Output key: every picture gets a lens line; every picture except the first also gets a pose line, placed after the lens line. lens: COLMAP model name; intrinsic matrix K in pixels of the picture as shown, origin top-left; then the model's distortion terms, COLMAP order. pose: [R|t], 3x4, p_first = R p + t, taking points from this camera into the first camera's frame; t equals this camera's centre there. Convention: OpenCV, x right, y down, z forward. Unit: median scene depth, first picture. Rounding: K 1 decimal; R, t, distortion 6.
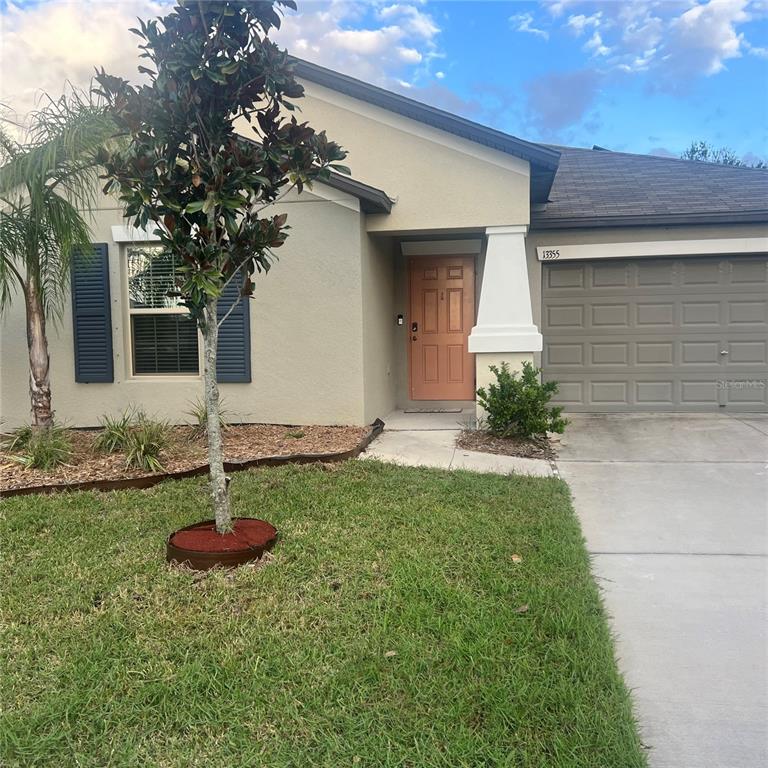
lens RADIAL K [[761.0, 0, 399.6], [0, 761.0, 382.8], [0, 0, 1]] dist [0.146564, -0.226603]
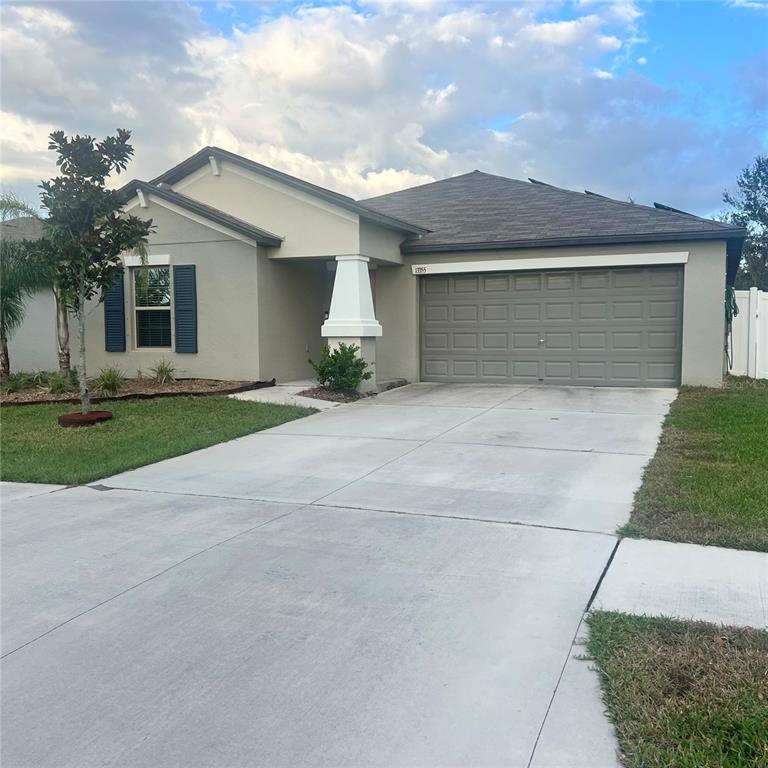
lens RADIAL K [[761.0, 0, 399.6], [0, 761.0, 382.8], [0, 0, 1]] dist [0.146564, -0.226603]
pose [[0.969382, 0.027762, -0.243985, 0.484194], [-0.026449, 0.999613, 0.008655, 0.028994], [0.244130, -0.001937, 0.969740, -0.364501]]
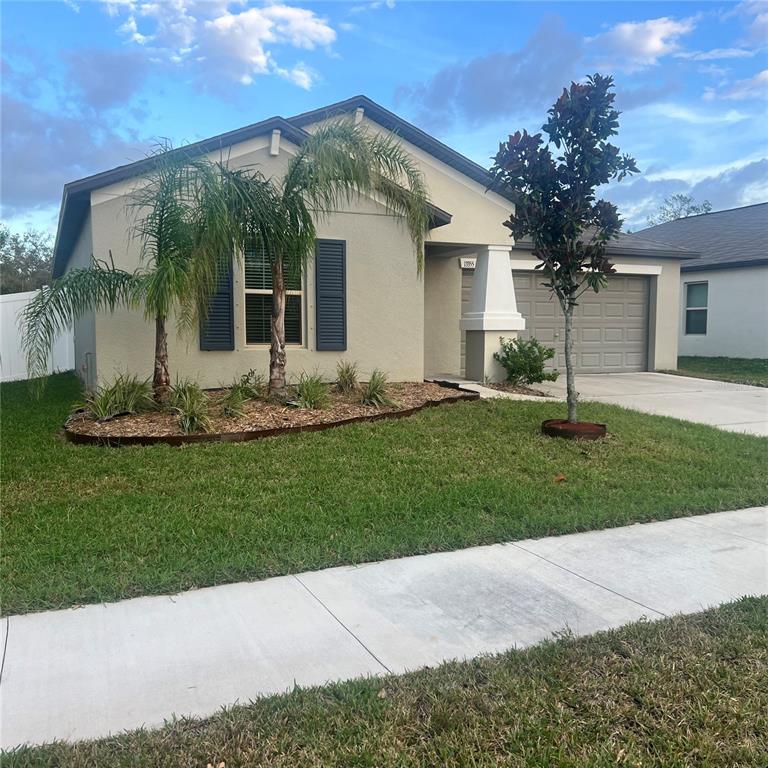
lens RADIAL K [[761.0, 0, 399.6], [0, 761.0, 382.8], [0, 0, 1]] dist [0.146564, -0.226603]
pose [[0.833117, -0.019218, 0.552763, -0.657107], [0.014302, 0.999811, 0.013205, 0.030324], [-0.552912, -0.003096, 0.833234, -0.098874]]
